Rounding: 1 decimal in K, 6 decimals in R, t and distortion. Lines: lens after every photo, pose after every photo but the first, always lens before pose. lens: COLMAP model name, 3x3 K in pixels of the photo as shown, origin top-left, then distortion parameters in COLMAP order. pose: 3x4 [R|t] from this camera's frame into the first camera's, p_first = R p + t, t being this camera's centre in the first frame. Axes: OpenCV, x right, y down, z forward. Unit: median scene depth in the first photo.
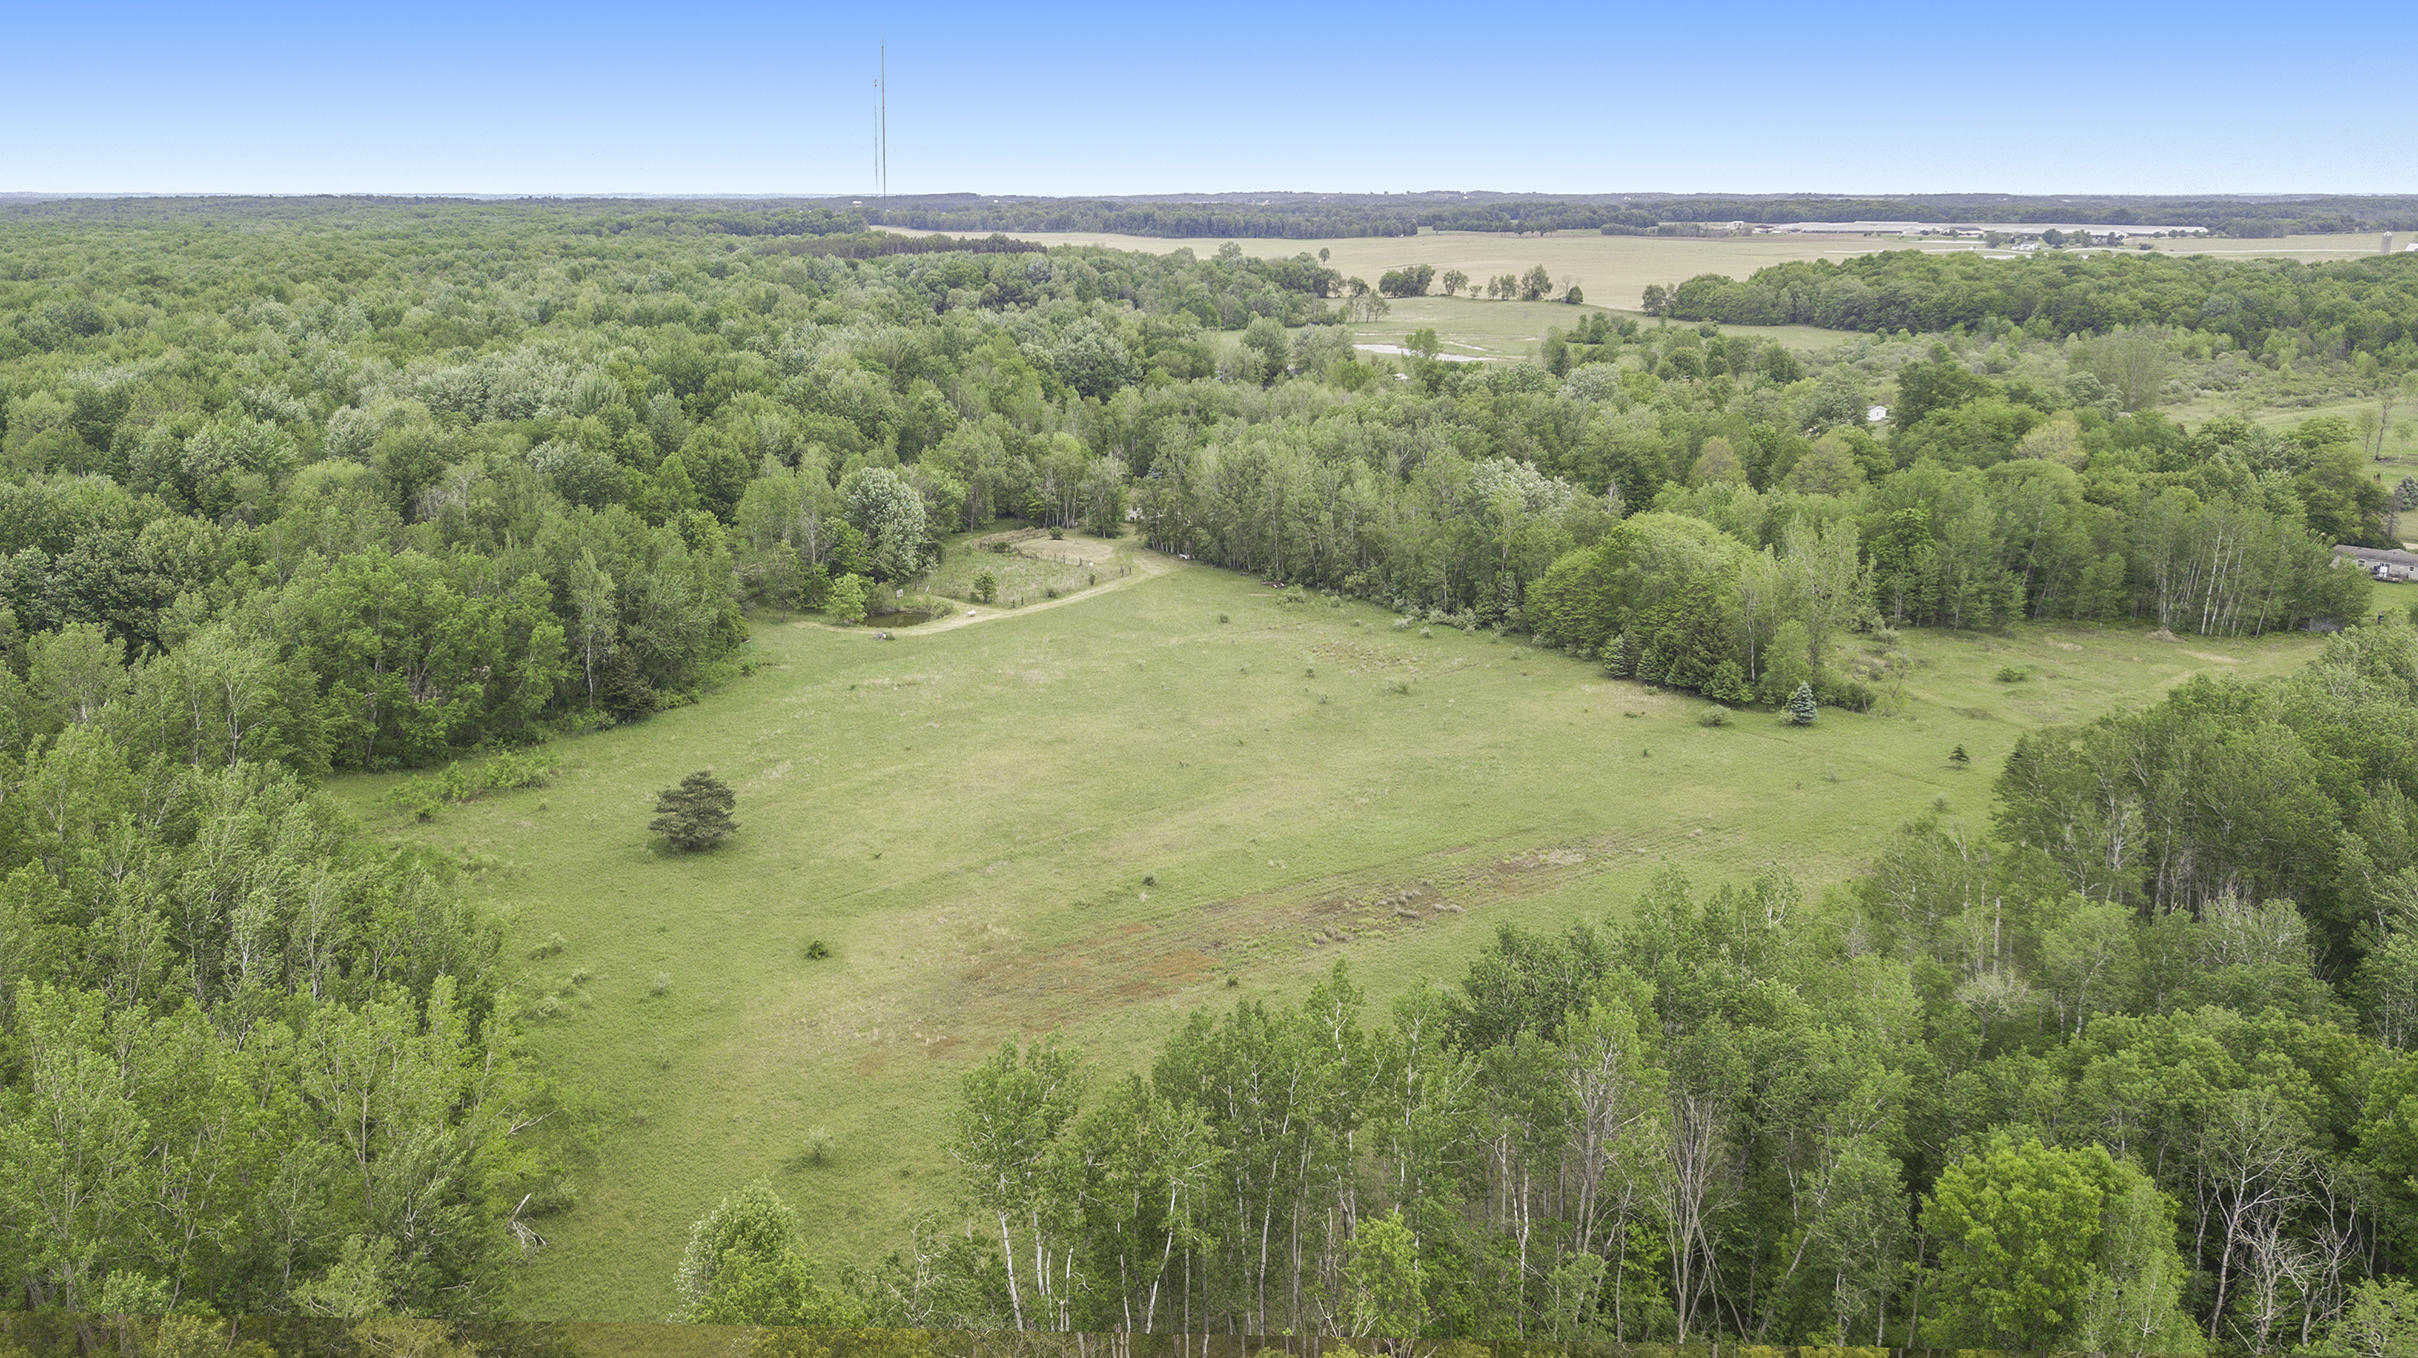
lens RADIAL K [[1860.4, 0, 1209.0], [0, 1860.4, 679.0], [0, 0, 1]] dist [0.002308, 0.000078]
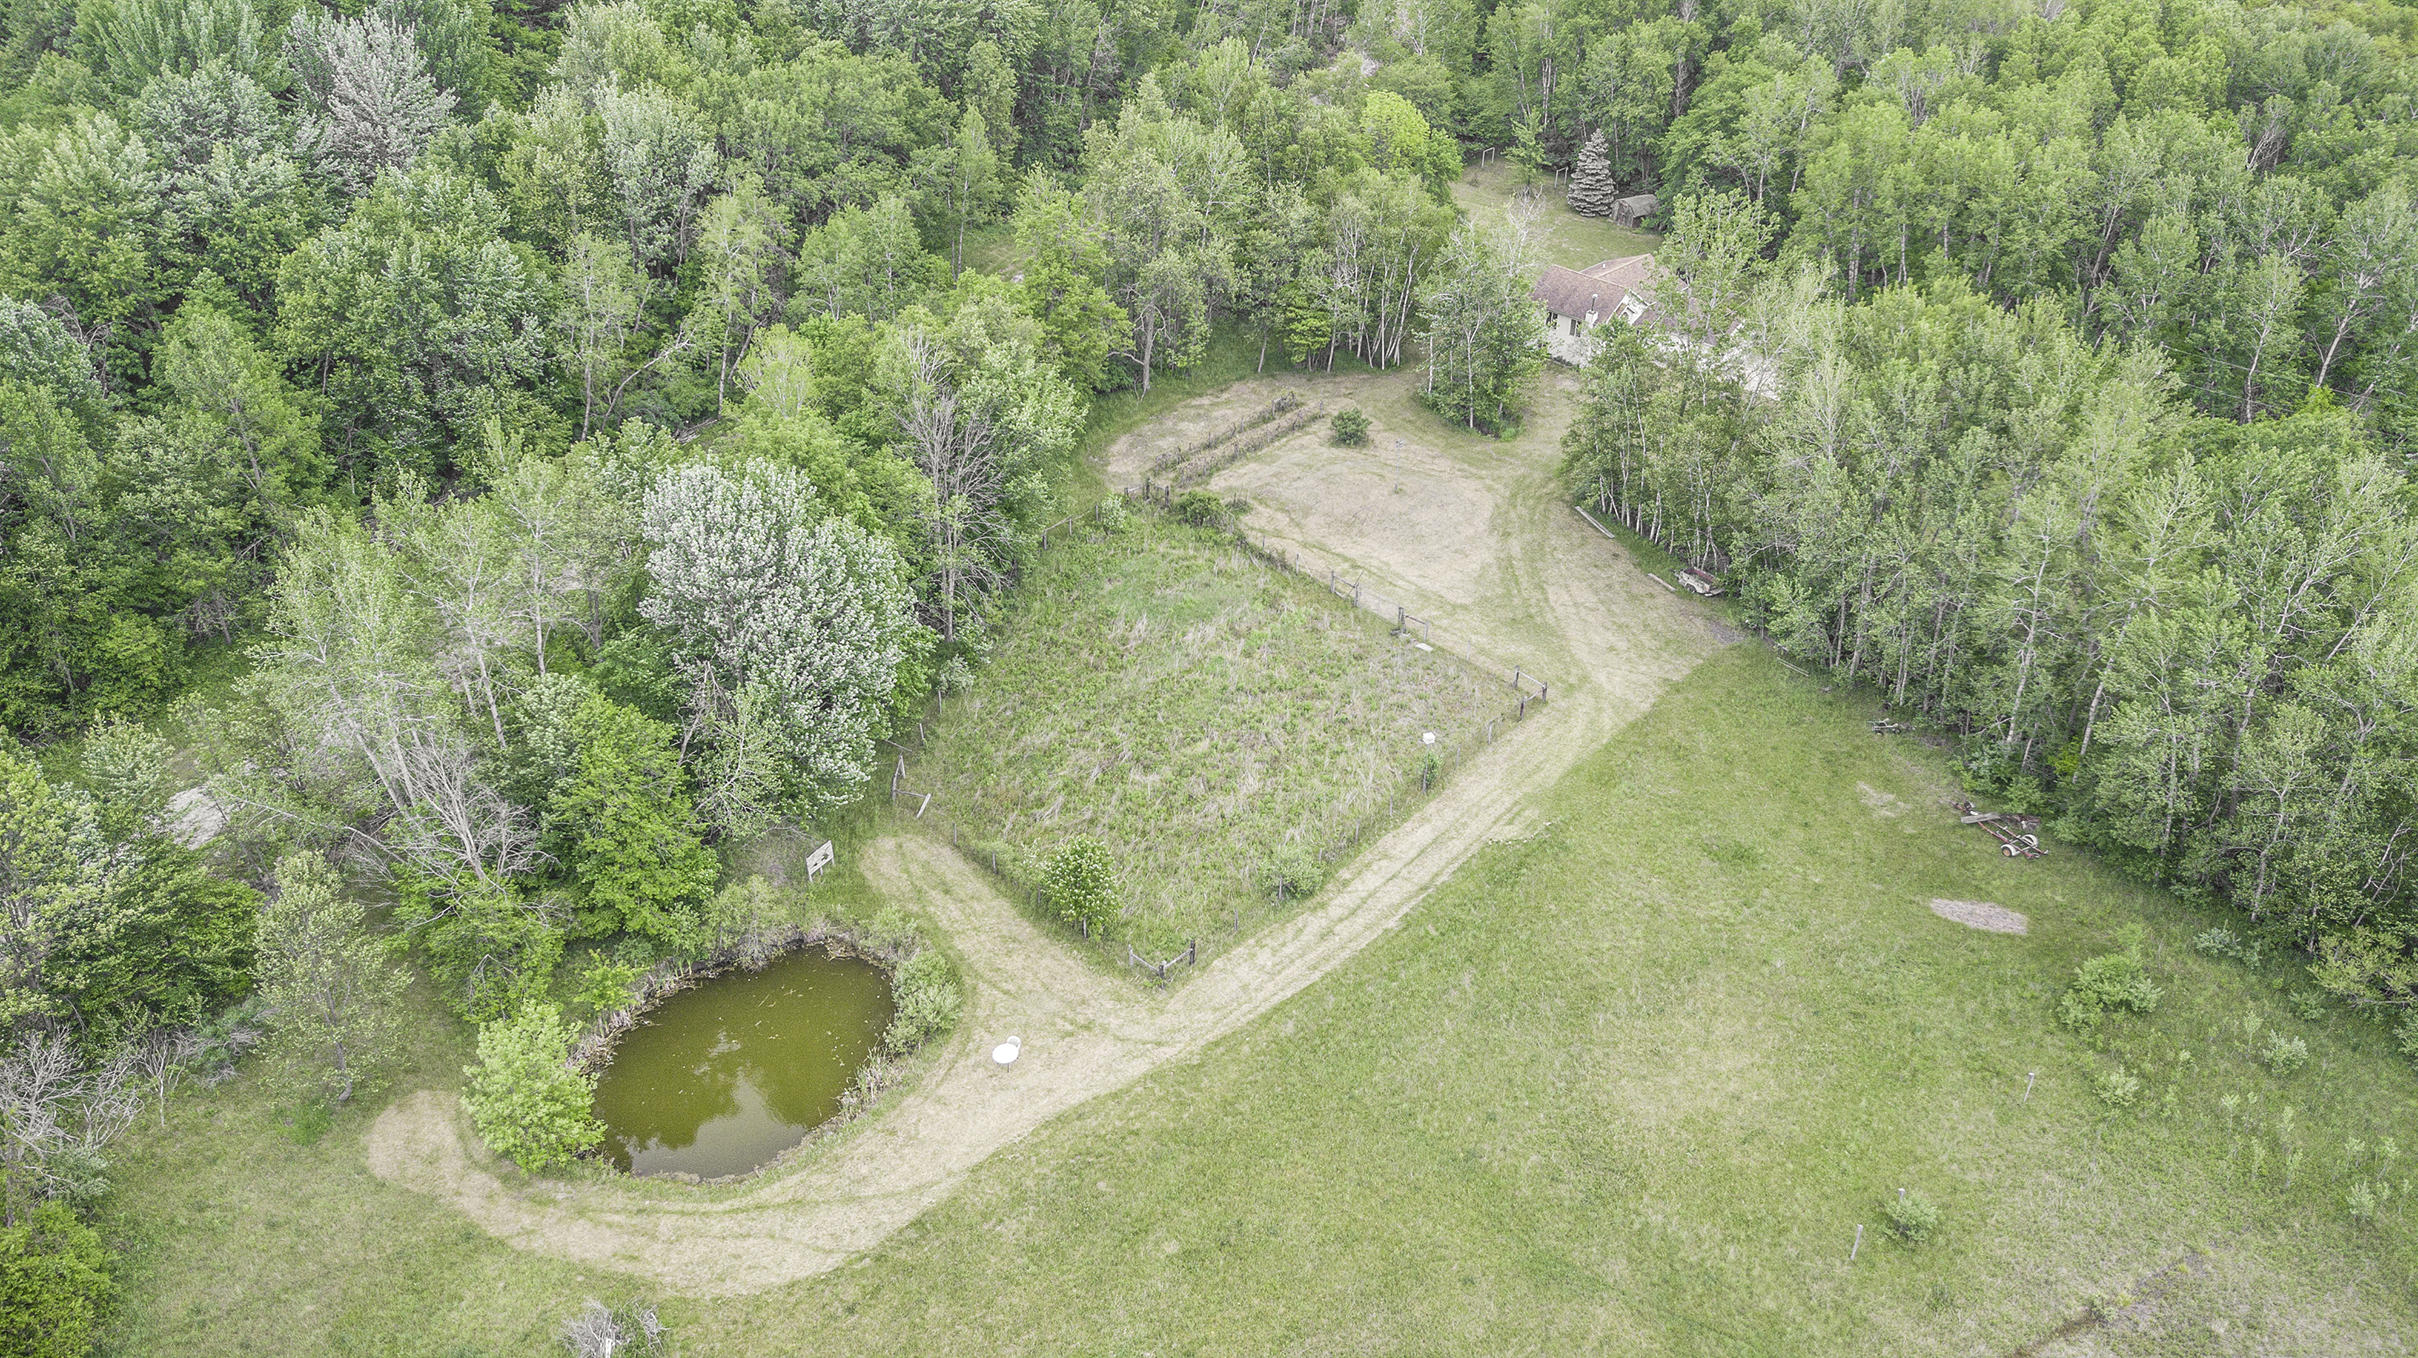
lens RADIAL K [[1860.4, 0, 1209.0], [0, 1860.4, 679.0], [0, 0, 1]] dist [0.002308, 0.000078]
pose [[0.982363, 0.080085, -0.168967, -0.041816], [-0.017579, 0.939190, 0.342948, -0.163279], [0.186157, -0.333929, 0.924033, 0.628373]]
